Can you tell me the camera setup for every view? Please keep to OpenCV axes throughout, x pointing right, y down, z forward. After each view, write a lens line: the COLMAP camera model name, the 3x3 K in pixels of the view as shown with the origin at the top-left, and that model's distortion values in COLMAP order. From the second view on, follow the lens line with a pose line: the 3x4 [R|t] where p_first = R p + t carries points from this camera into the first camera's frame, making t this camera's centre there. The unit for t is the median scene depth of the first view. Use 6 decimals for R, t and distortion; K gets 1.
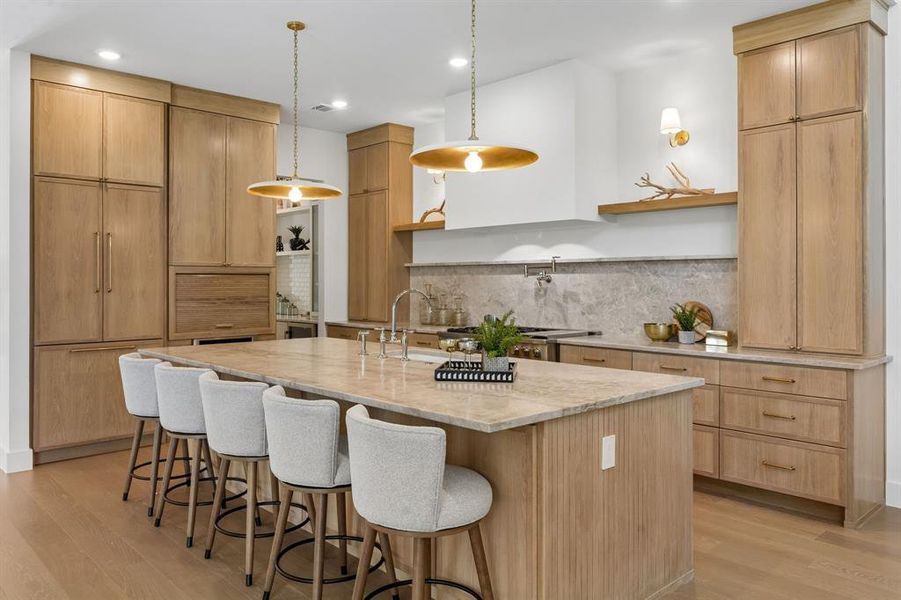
lens RADIAL K [[672.3, 0, 450.7], [0, 672.3, 282.1], [0, 0, 1]] dist [0.003860, -0.000672]
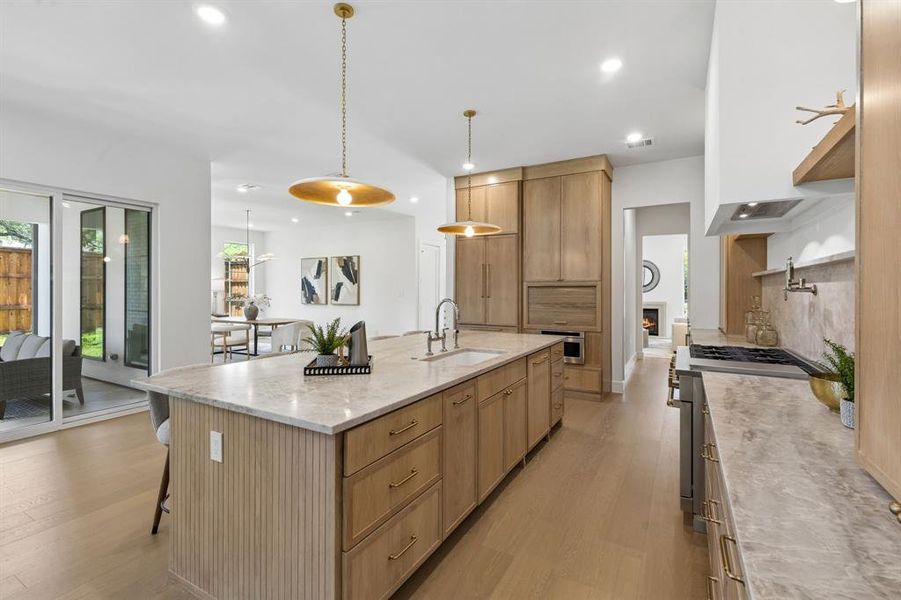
lens RADIAL K [[408.7, 0, 443.4], [0, 408.7, 295.1], [0, 0, 1]] dist [0.018214, -0.000163]
pose [[0.300589, 0.009026, -0.953711, 0.462332], [-0.001802, 0.999959, 0.008895, -0.001095], [0.953752, -0.000955, 0.300593, 0.539773]]
